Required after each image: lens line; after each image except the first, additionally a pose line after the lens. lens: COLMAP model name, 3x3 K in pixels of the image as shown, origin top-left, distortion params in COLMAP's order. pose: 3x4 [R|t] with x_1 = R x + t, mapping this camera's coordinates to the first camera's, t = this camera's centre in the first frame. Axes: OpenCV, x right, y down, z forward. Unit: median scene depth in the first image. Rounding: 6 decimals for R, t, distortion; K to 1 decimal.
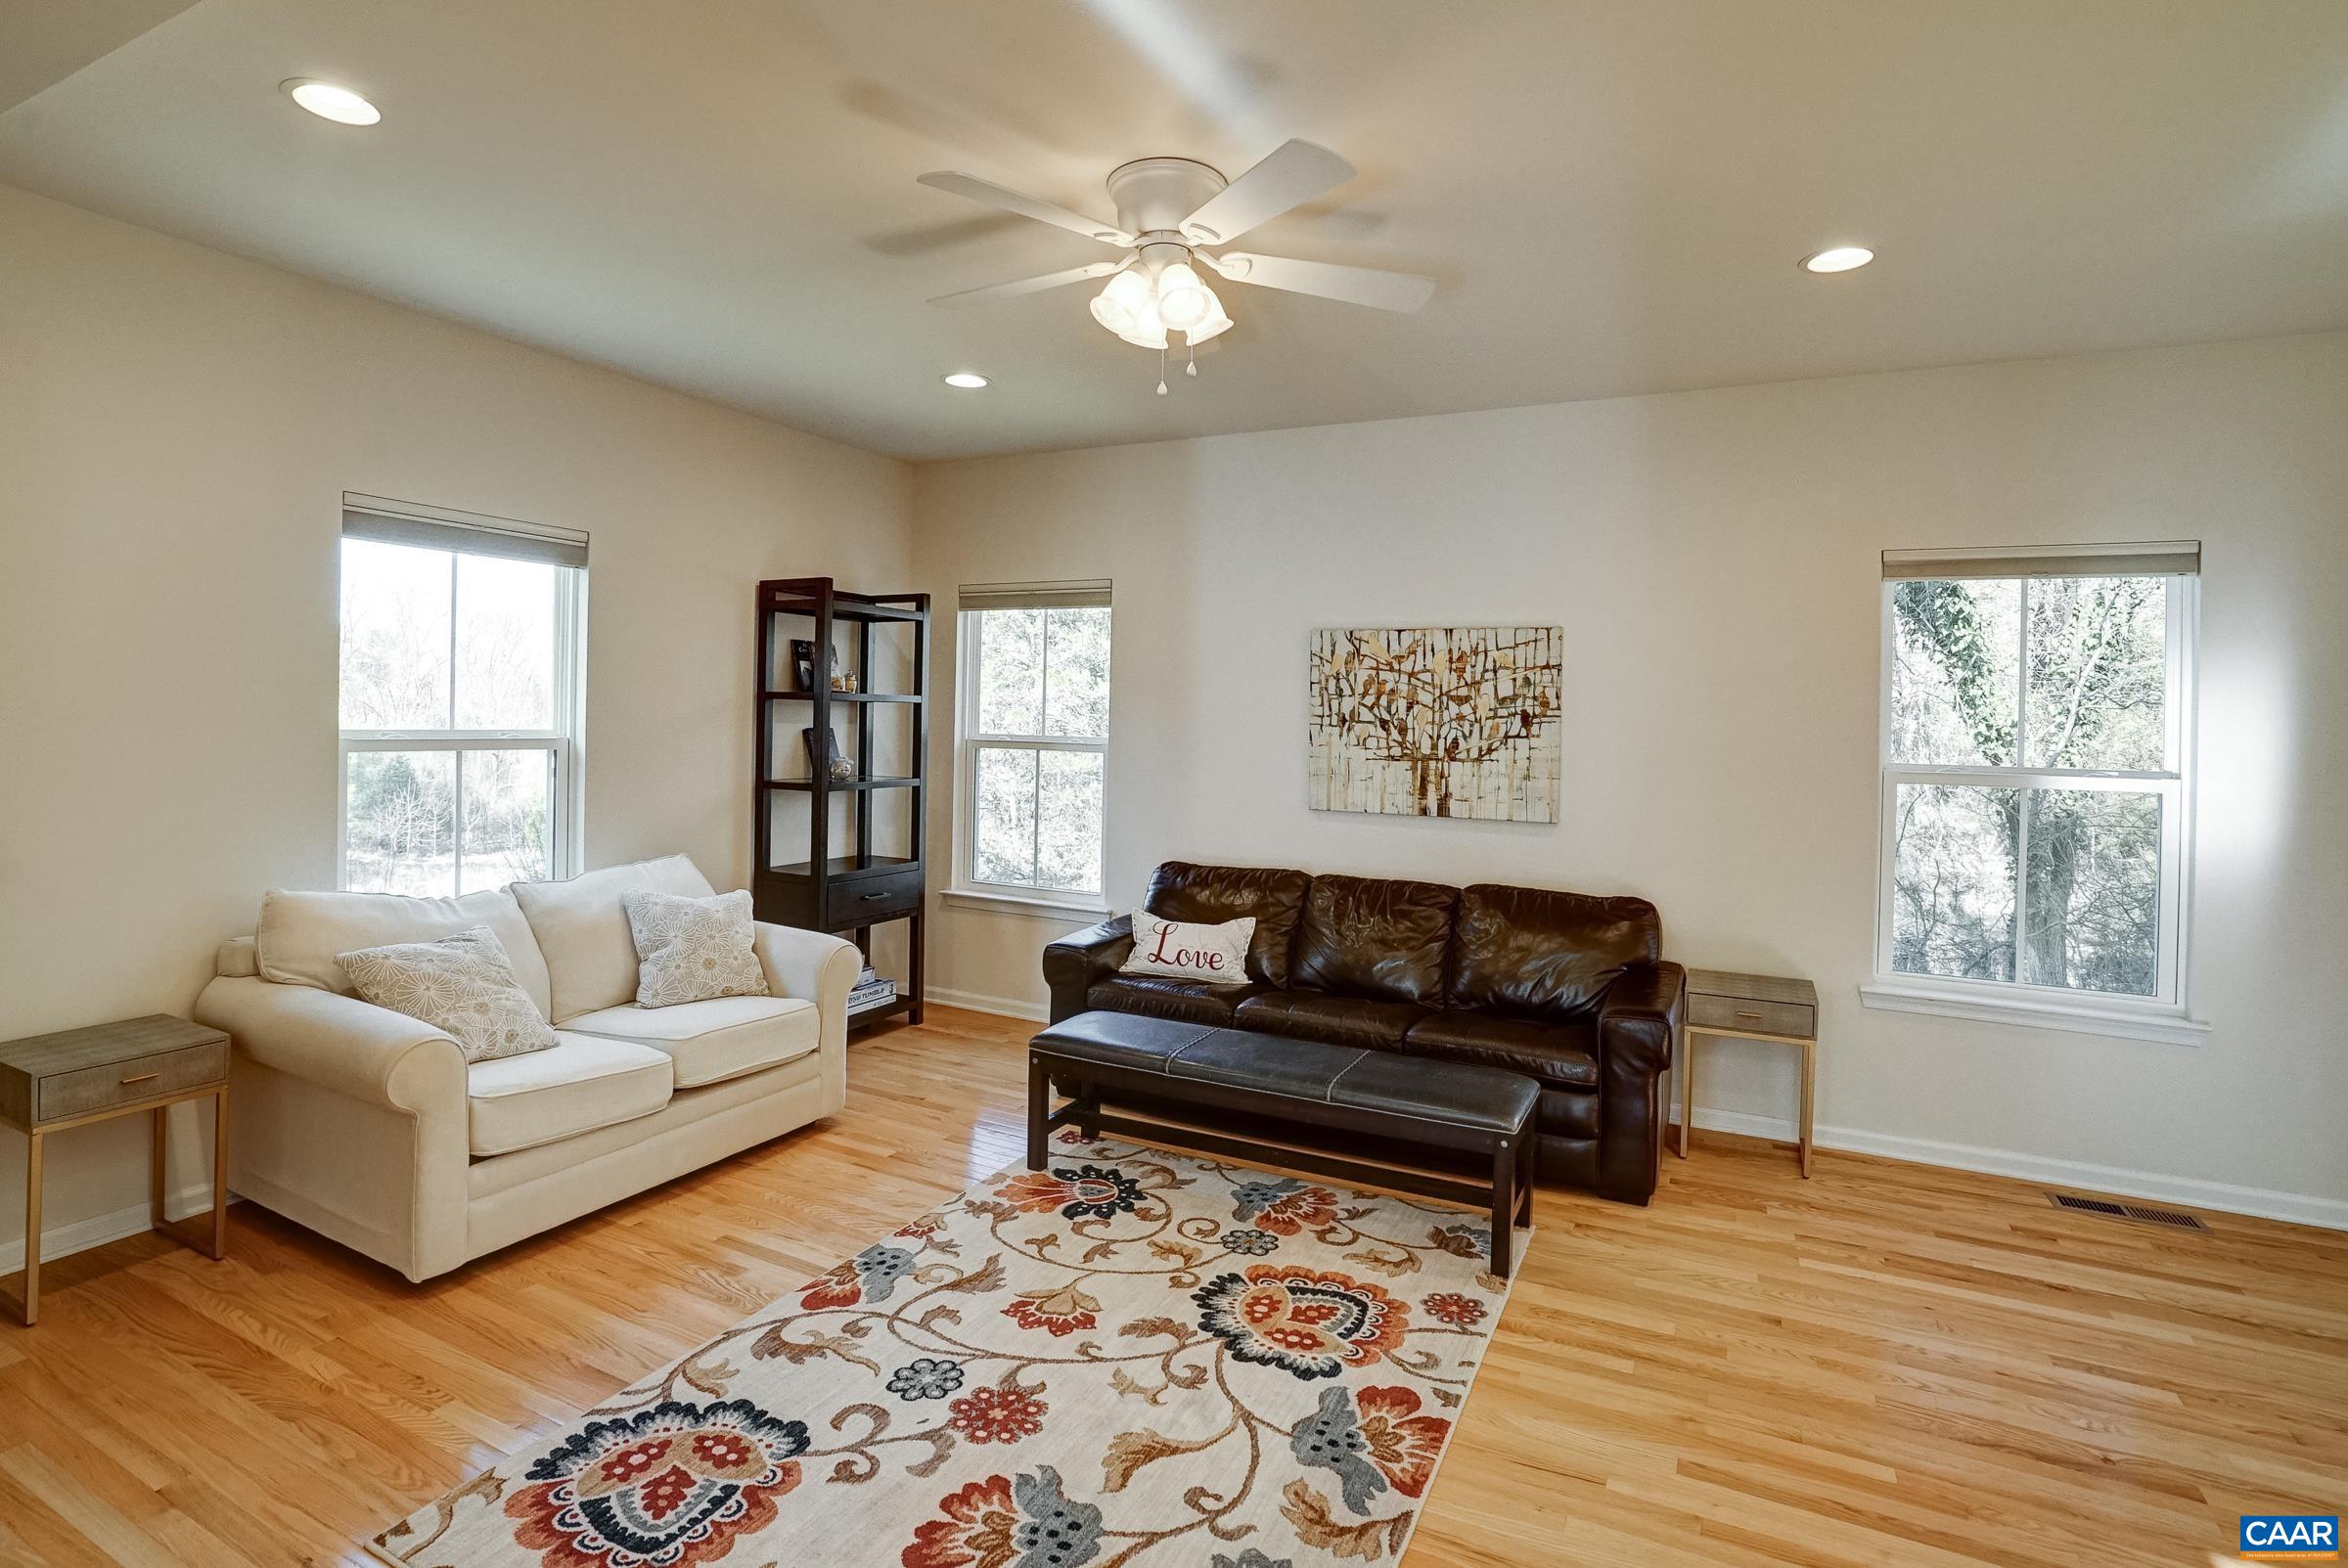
lens RADIAL K [[1162.6, 0, 1170.4], [0, 1162.6, 711.4], [0, 0, 1]] dist [-0.071149, 0.030622]
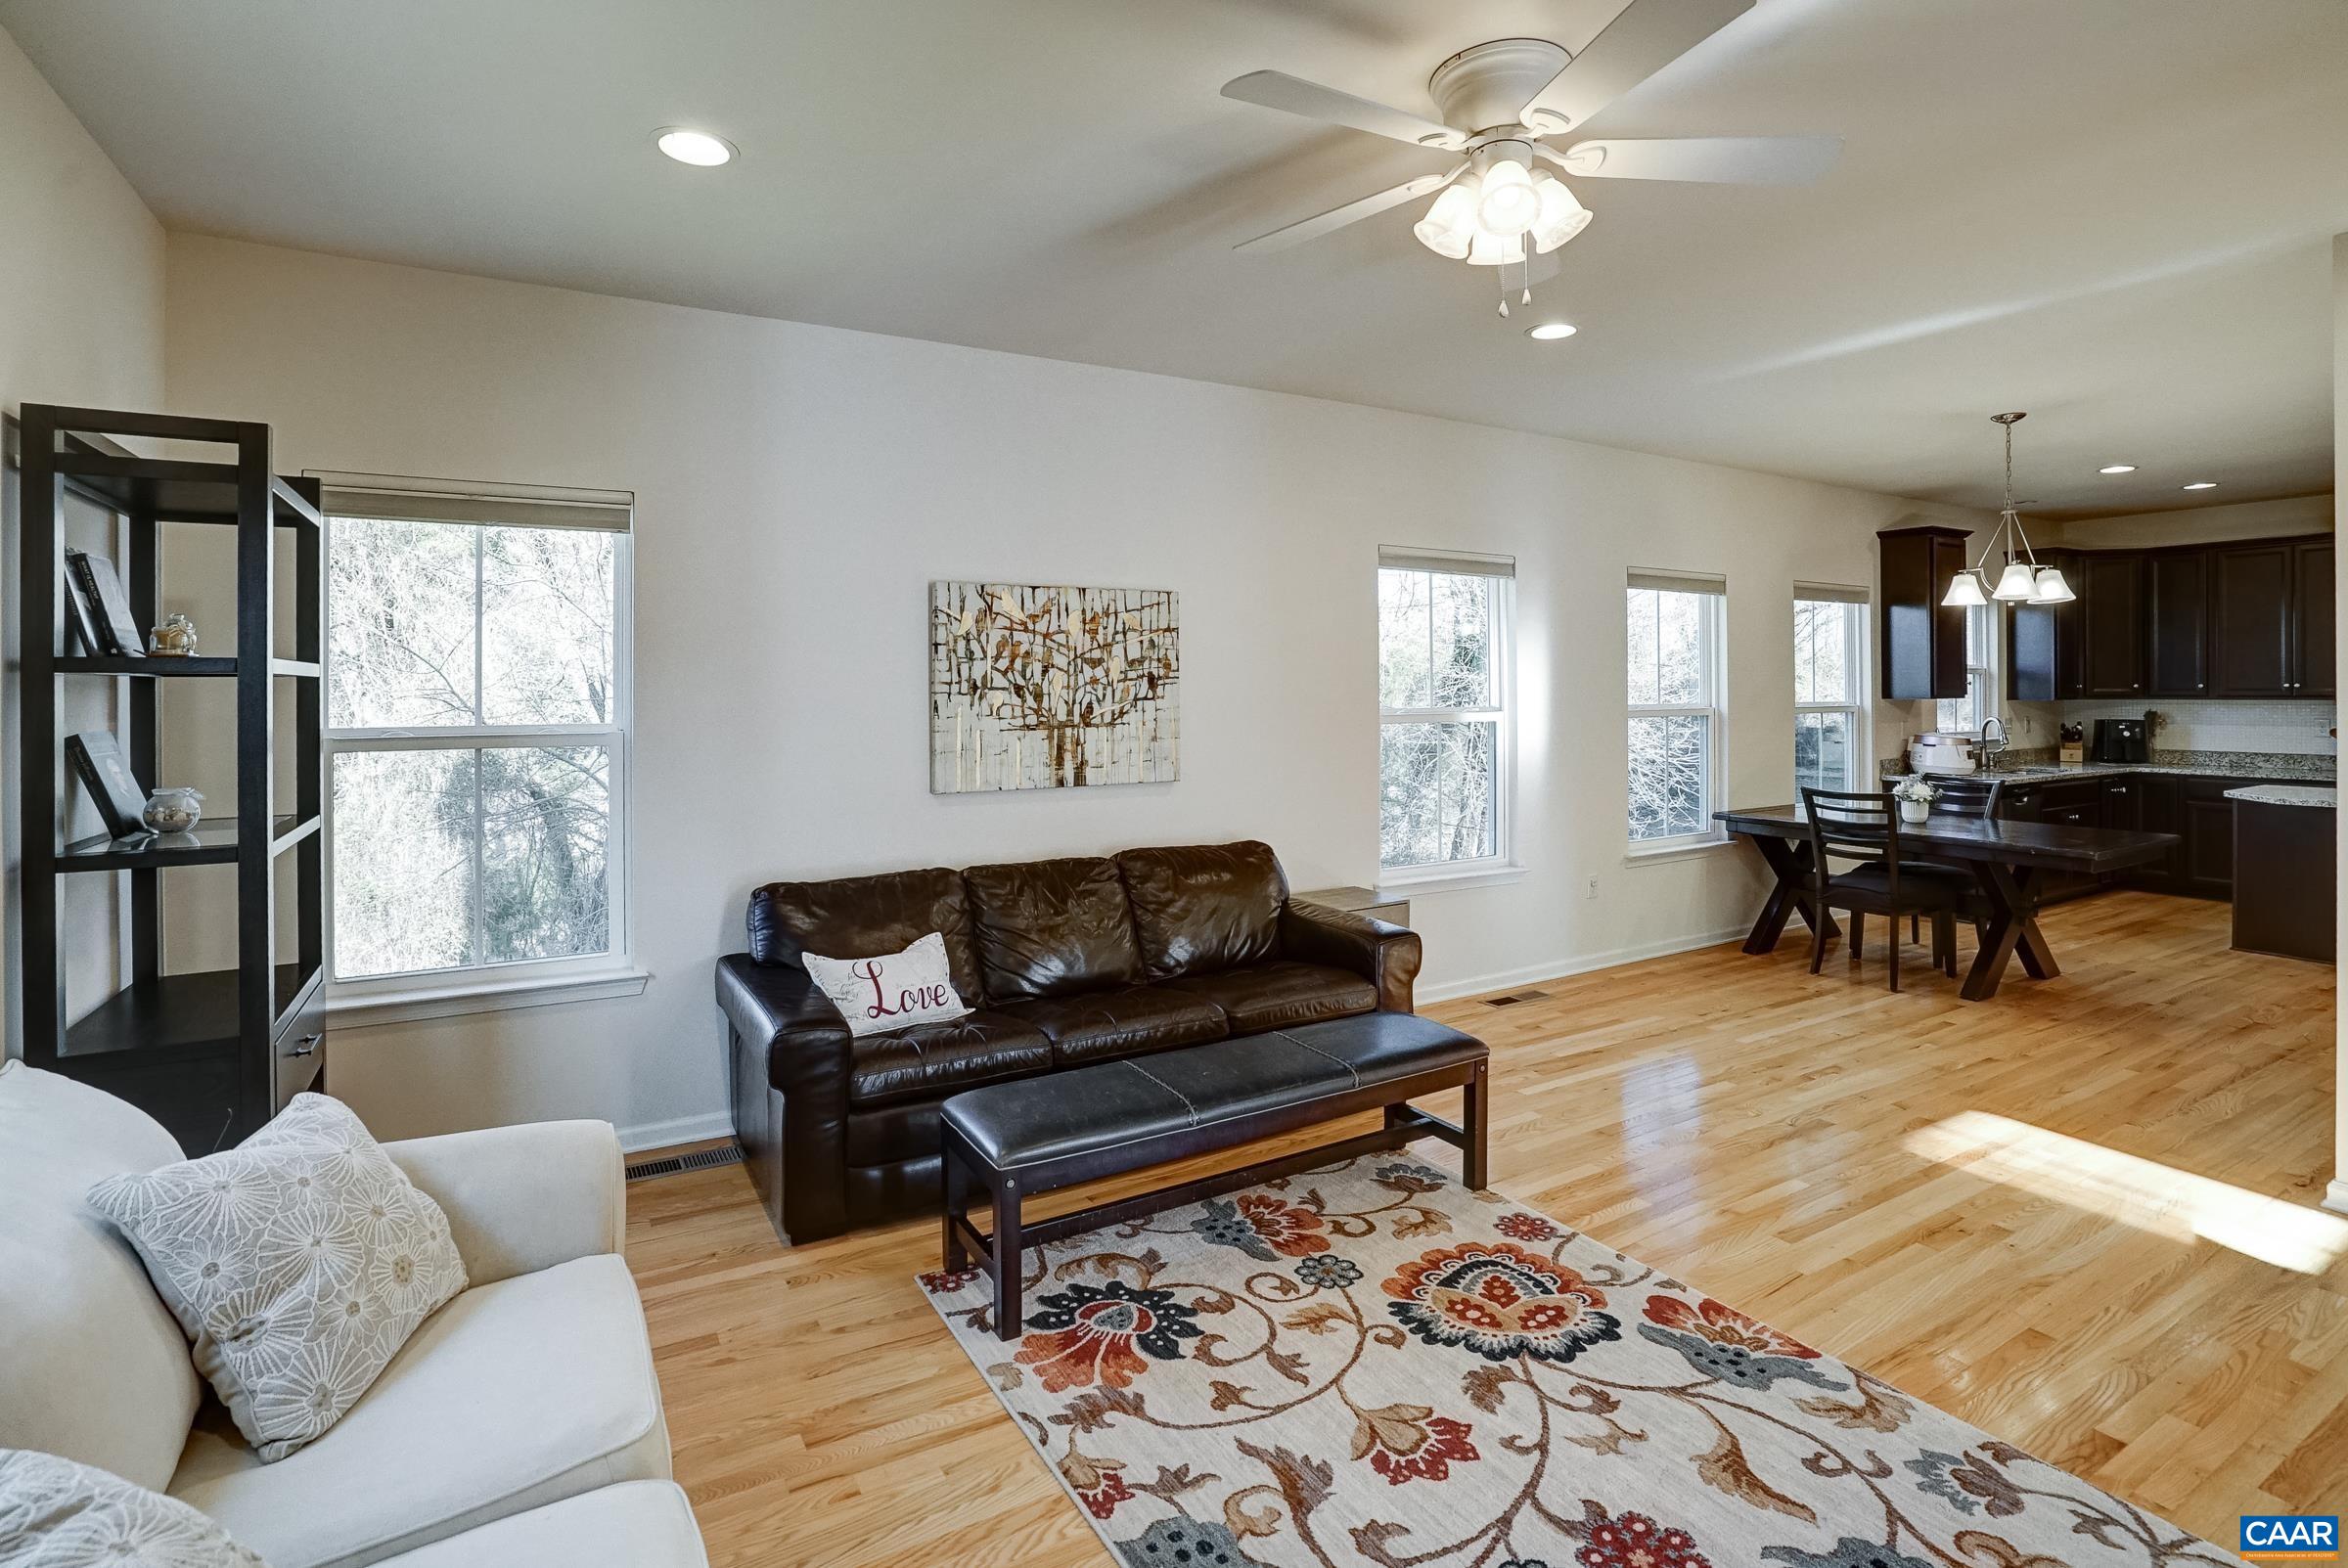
lens RADIAL K [[1117.5, 0, 1181.6], [0, 1117.5, 671.6], [0, 0, 1]] dist [-0.056118, 0.021176]
pose [[0.547999, -0.014740, 0.836349, -0.624545], [0.015570, 0.999851, 0.007419, -0.010586], [-0.836334, 0.008957, 0.548147, 0.553198]]
